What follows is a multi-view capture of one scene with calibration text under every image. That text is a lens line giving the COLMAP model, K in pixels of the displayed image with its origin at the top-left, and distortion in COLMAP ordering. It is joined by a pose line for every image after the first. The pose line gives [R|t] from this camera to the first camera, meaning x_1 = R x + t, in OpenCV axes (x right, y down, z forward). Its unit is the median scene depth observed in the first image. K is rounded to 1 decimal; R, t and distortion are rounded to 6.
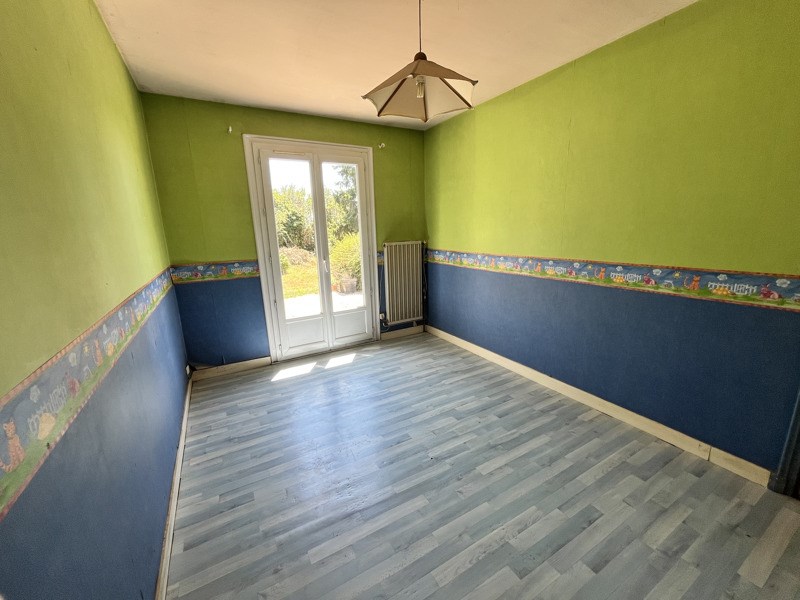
lens RADIAL K [[322.6, 0, 399.2], [0, 322.6, 301.2], [0, 0, 1]] dist [-0.001108, -0.000264]
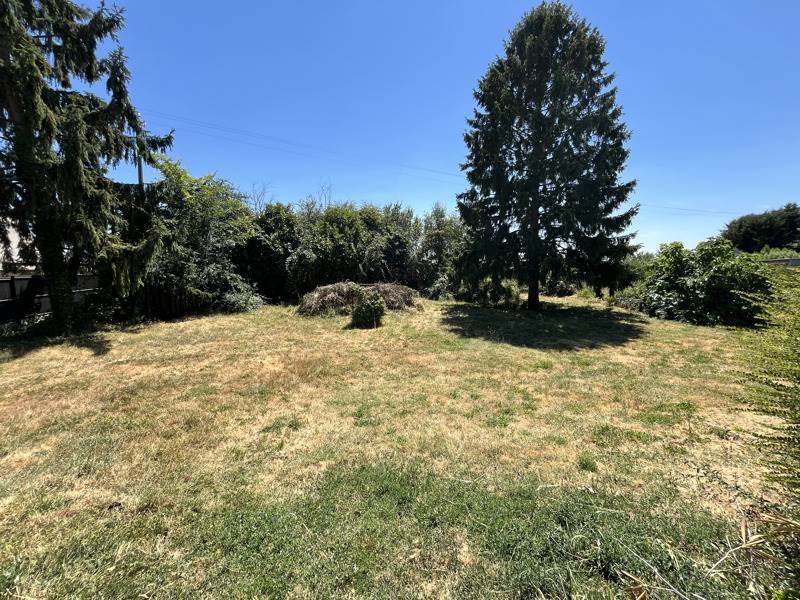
lens RADIAL K [[322.6, 0, 400.2], [0, 322.6, 300.0], [0, 0, 1]] dist [-0.001108, -0.000264]
pose [[0.958739, 0.048149, -0.280179, -0.107562], [-0.079485, 0.991647, -0.101575, -0.055765], [0.272948, 0.119654, 0.954559, 0.318419]]
